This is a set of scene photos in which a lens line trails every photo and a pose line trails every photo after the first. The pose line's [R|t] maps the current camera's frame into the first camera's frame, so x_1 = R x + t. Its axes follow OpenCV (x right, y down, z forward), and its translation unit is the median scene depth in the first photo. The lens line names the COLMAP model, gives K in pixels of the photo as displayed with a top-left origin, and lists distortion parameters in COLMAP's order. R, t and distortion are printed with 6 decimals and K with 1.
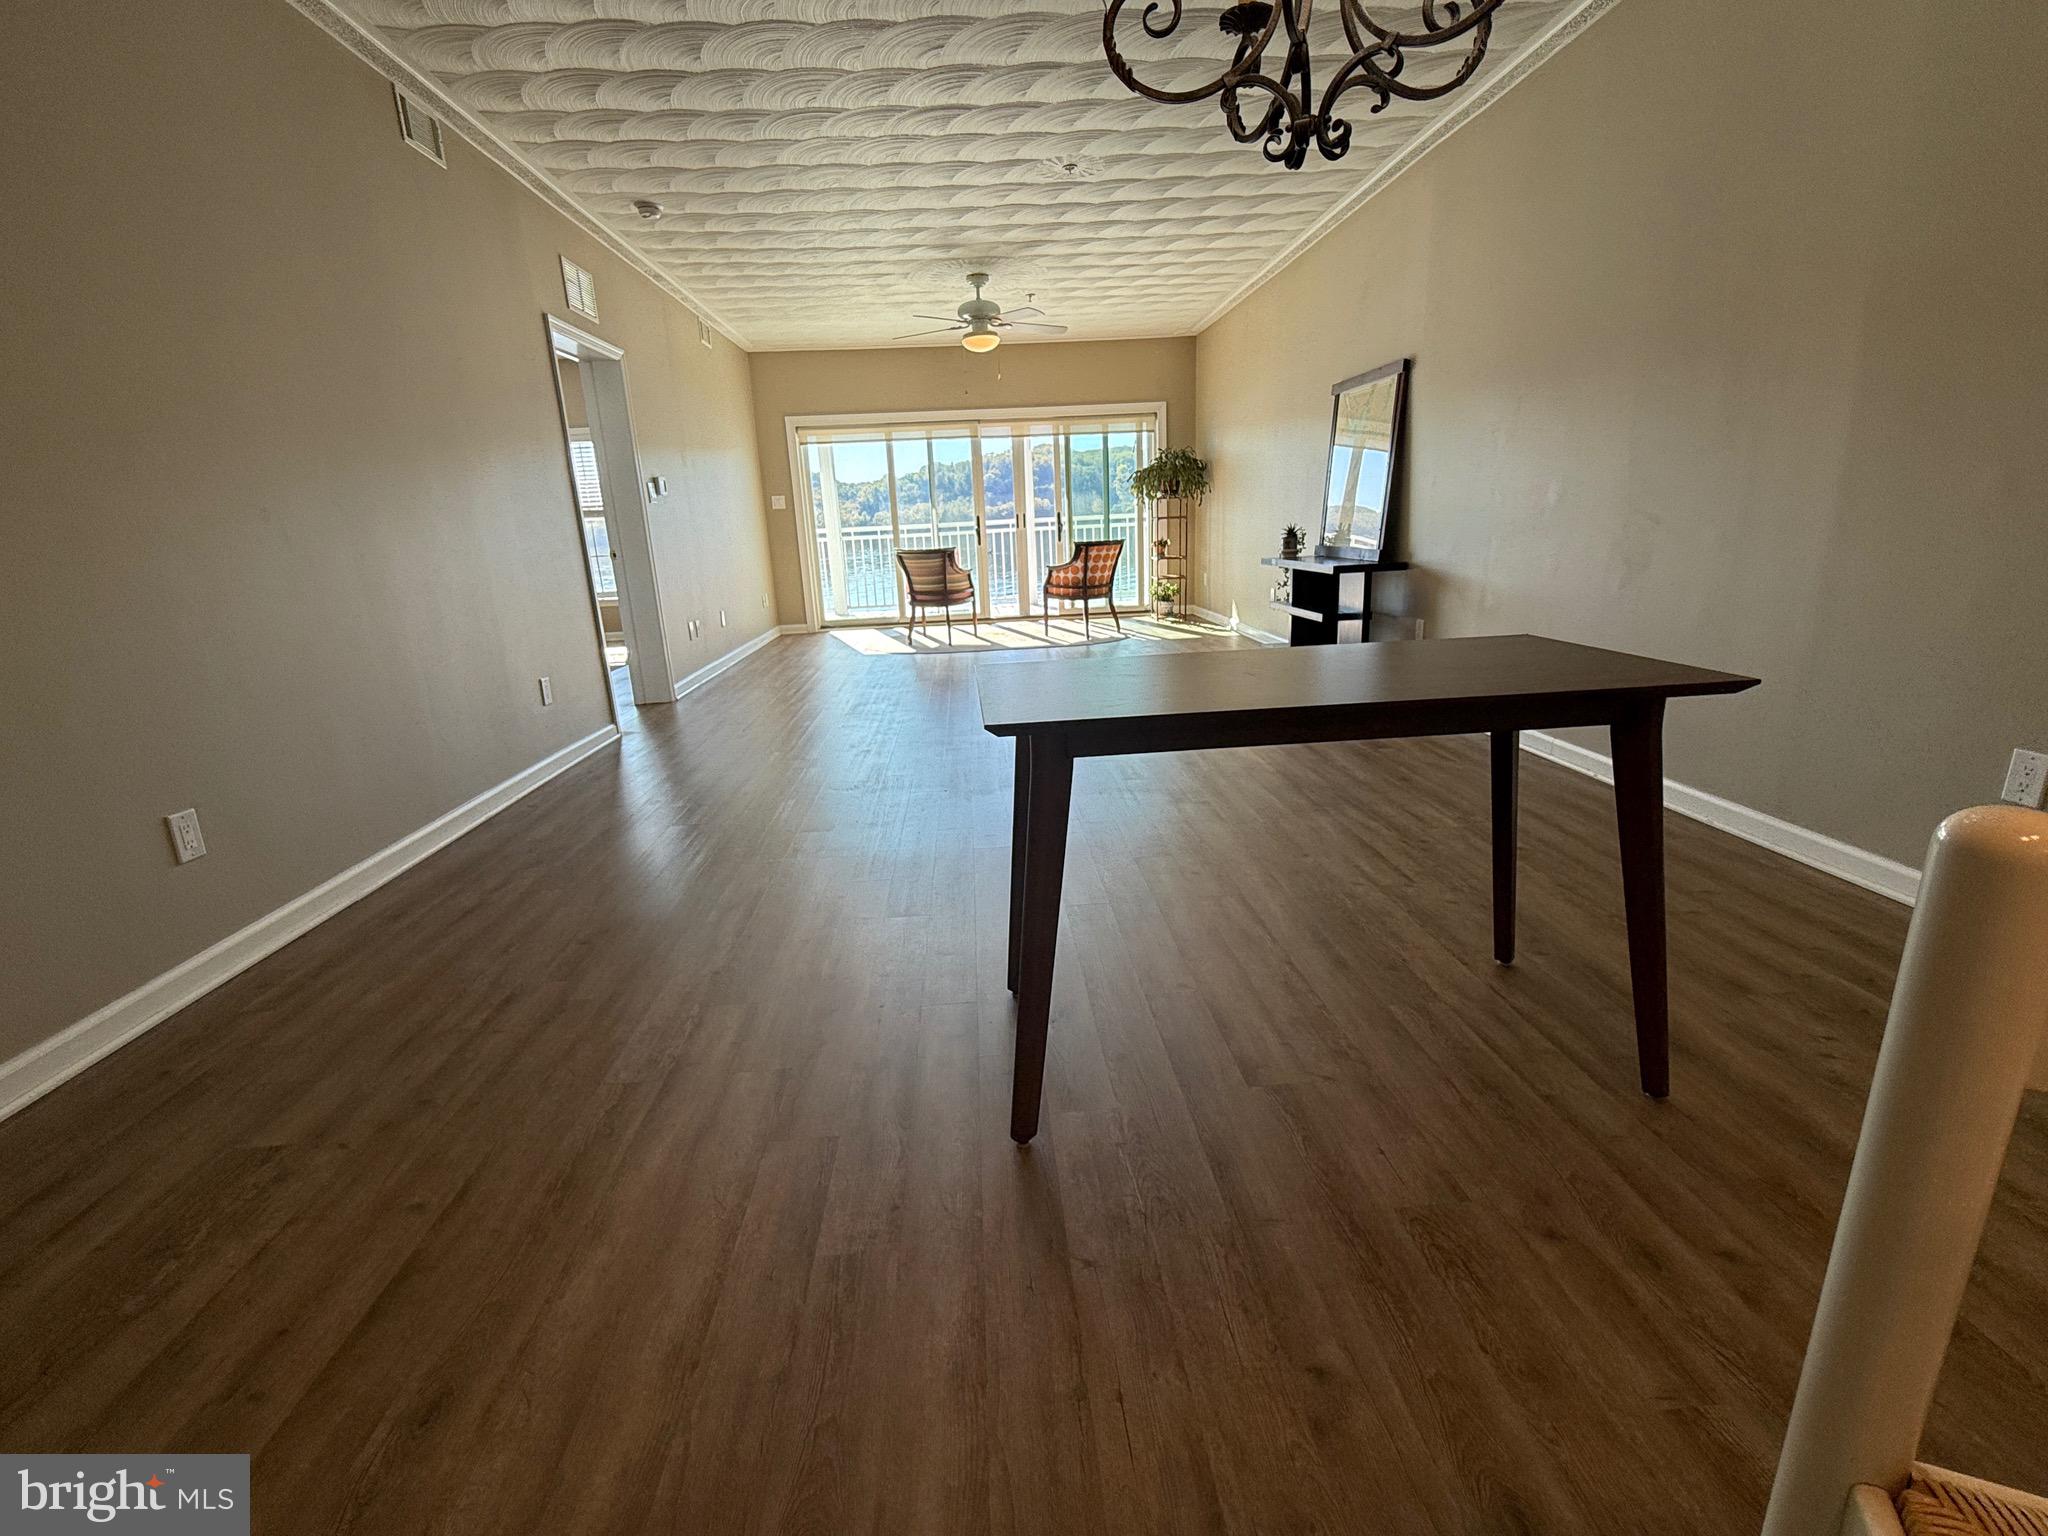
lens RADIAL K [[922.2, 0, 1024.0], [0, 922.2, 768.0], [0, 0, 1]] dist [0.001775, 0.000456]
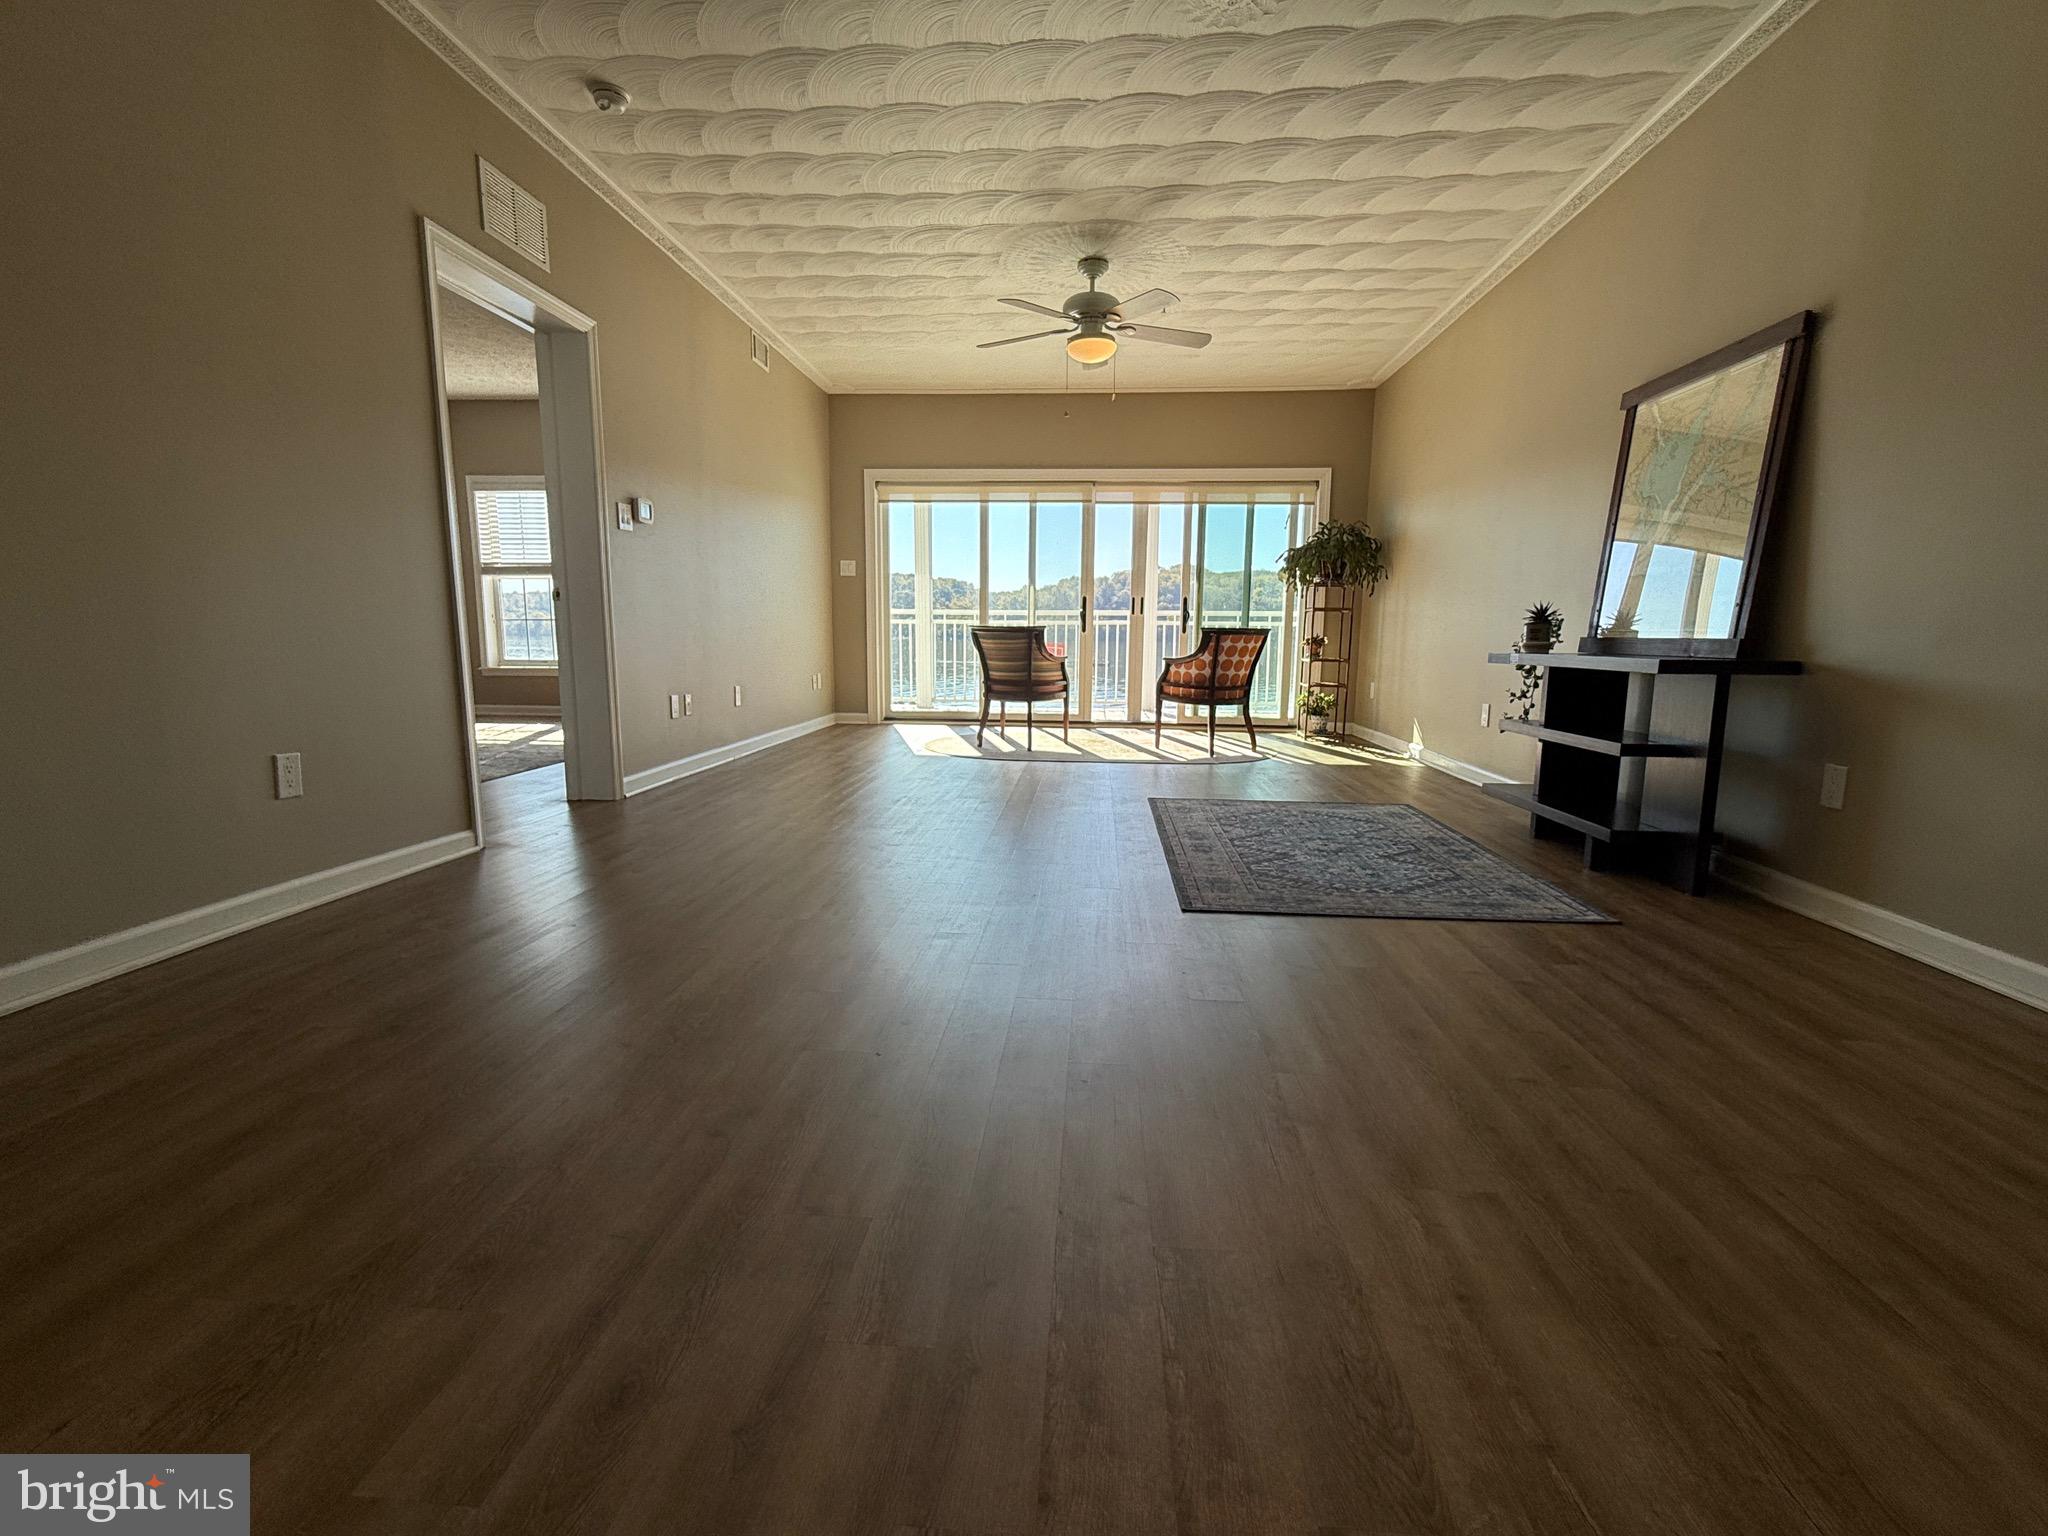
lens RADIAL K [[922.2, 0, 1024.0], [0, 922.2, 768.0], [0, 0, 1]] dist [0.001775, 0.000456]
pose [[0.988499, 0.075239, -0.131182, 0.017080], [-0.089996, 0.989799, -0.110450, -0.032922], [0.121534, 0.120985, 0.985186, 0.236704]]
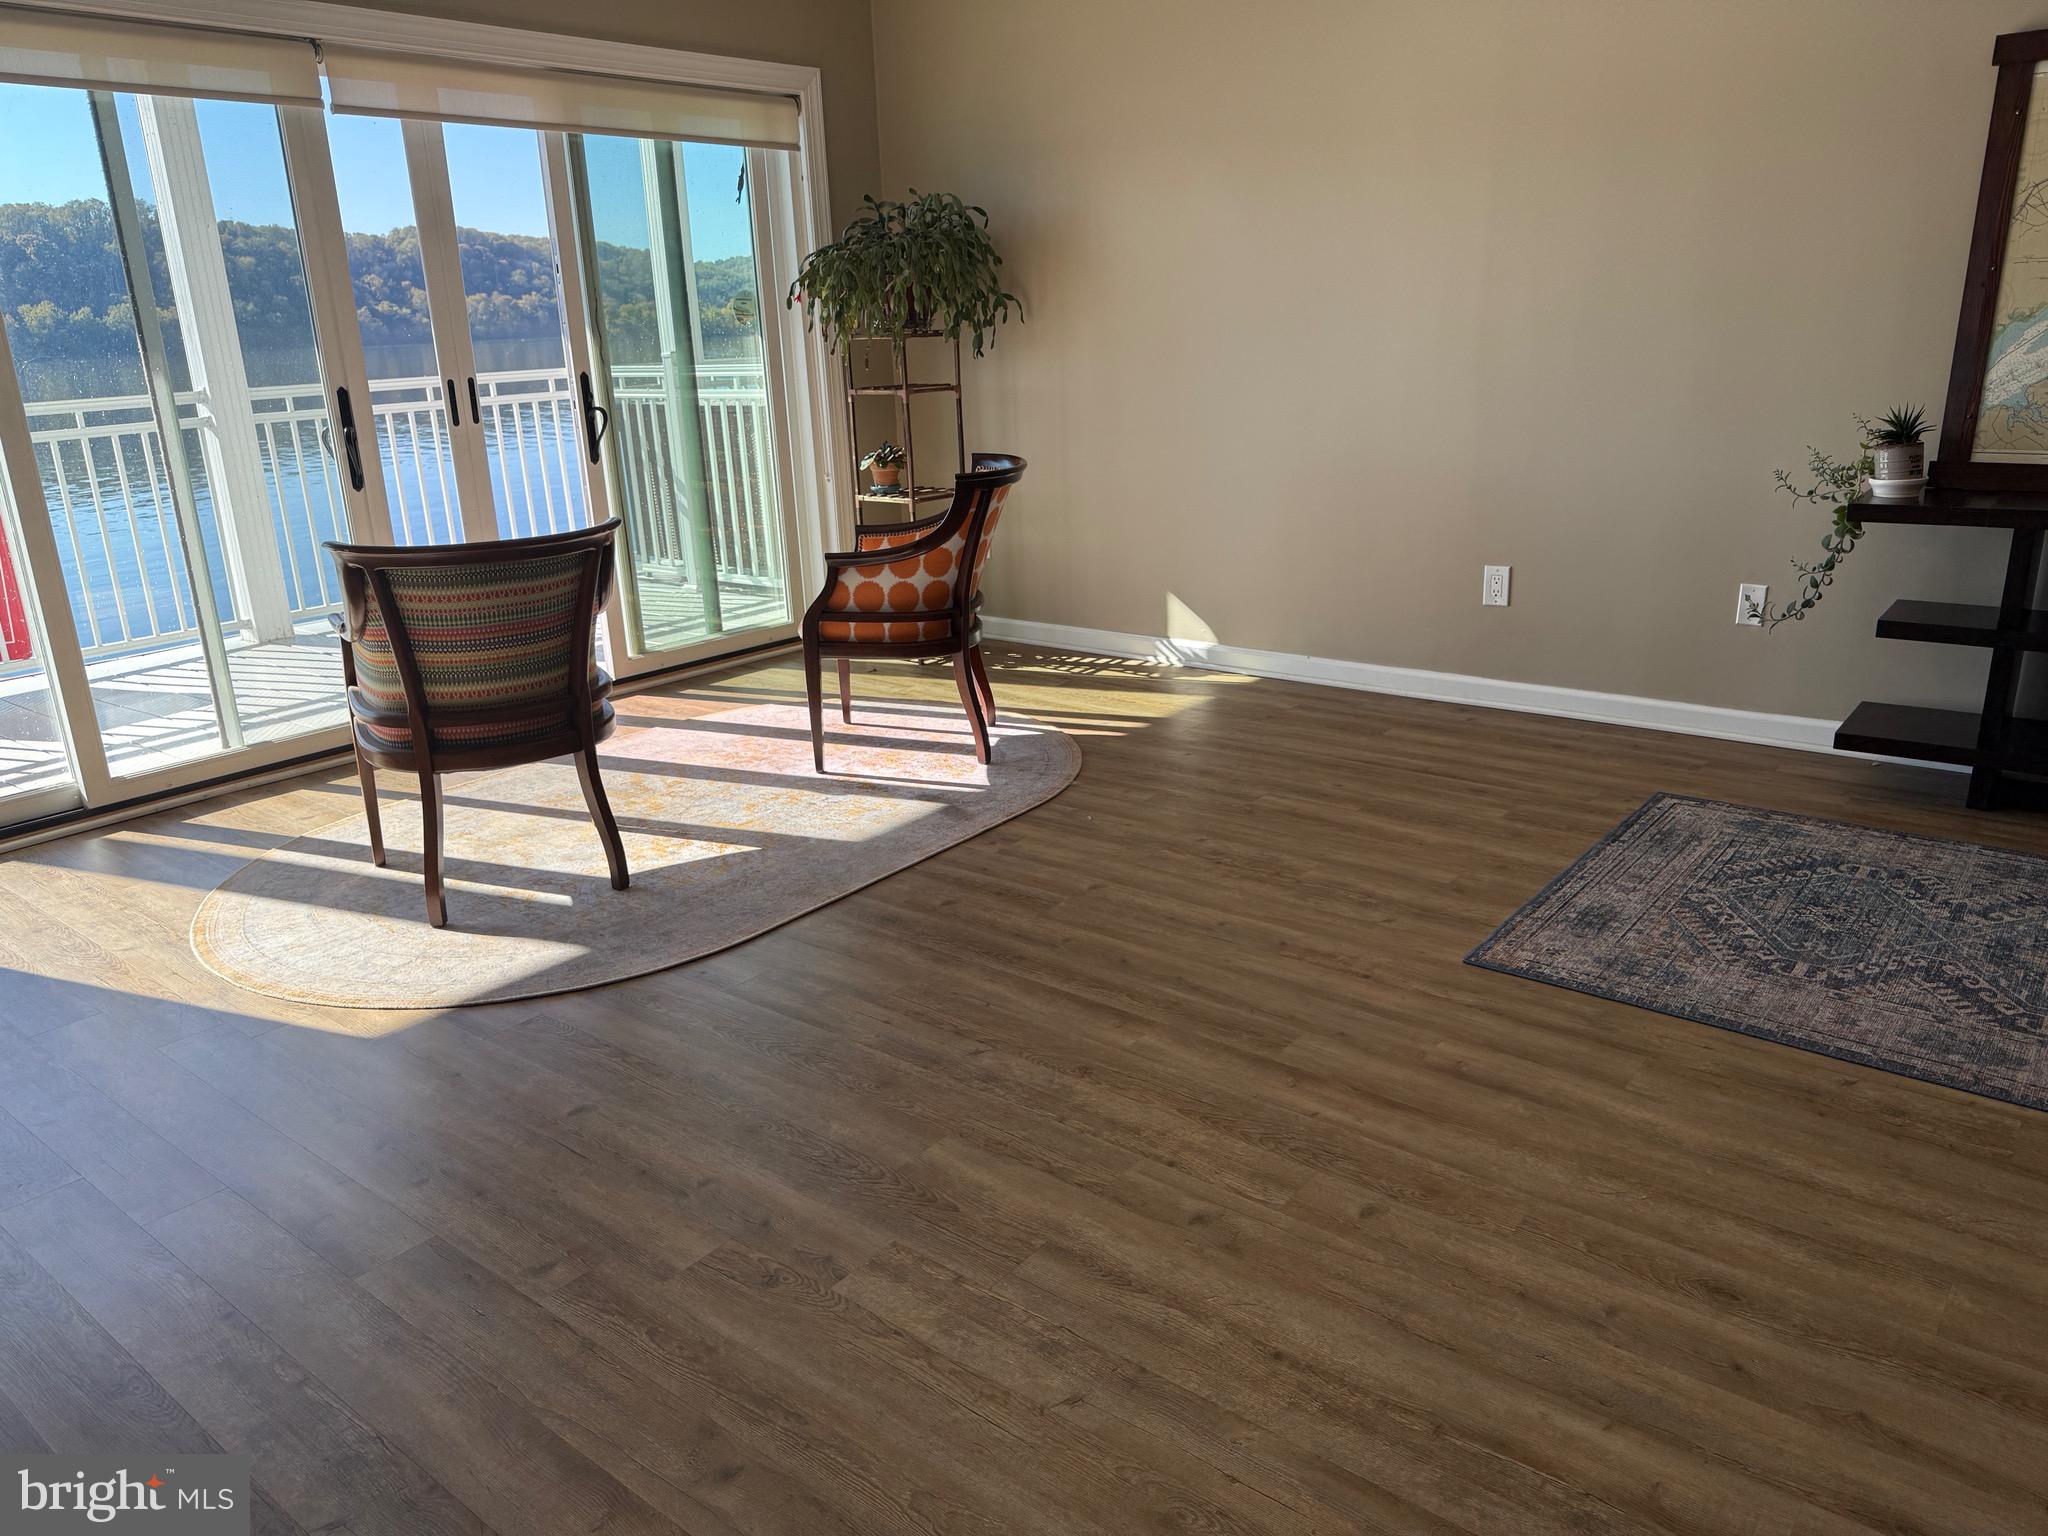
lens RADIAL K [[1457.5, 0, 1026.8], [0, 1457.5, 759.5], [0, 0, 1]] dist [0.076698, -0.113185]
pose [[0.677311, -0.195392, 0.709276, -0.276949], [0.198658, 0.976847, 0.079398, -0.173306], [-0.708368, 0.087127, 0.700446, 0.603249]]
